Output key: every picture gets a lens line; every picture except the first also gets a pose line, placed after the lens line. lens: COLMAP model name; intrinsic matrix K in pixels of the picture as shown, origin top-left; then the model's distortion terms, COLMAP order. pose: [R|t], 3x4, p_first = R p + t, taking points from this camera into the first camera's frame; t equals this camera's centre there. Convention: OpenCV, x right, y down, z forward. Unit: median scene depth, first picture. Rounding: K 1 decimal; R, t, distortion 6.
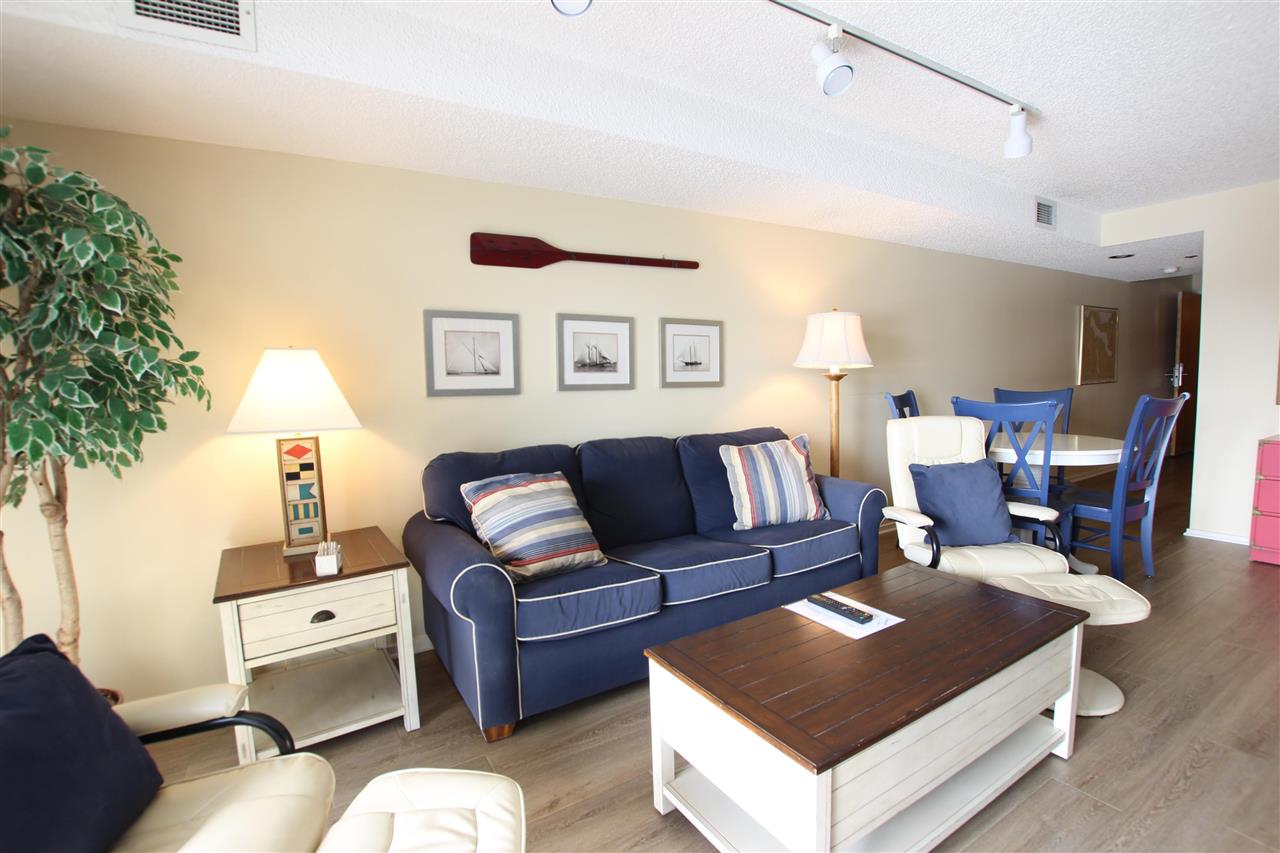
lens RADIAL K [[594.5, 0, 644.5], [0, 594.5, 432.8], [0, 0, 1]] dist [-0.040866, 0.007578]
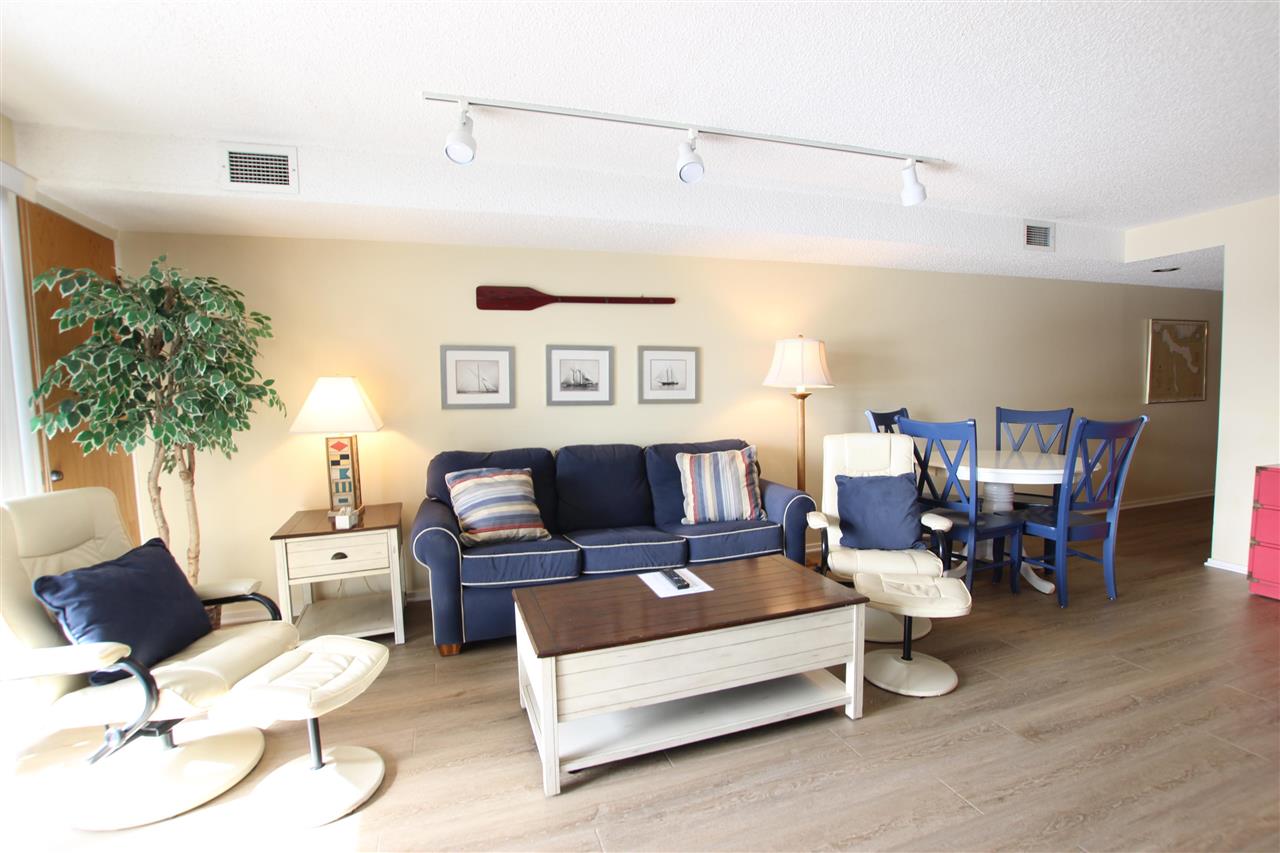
lens RADIAL K [[594.5, 0, 644.5], [0, 594.5, 432.8], [0, 0, 1]] dist [-0.040866, 0.007578]
pose [[0.973330, 0.024623, -0.228084, 0.372902], [-0.027815, 0.999555, -0.010789, -0.005291], [0.227716, 0.016845, 0.973582, -0.198678]]
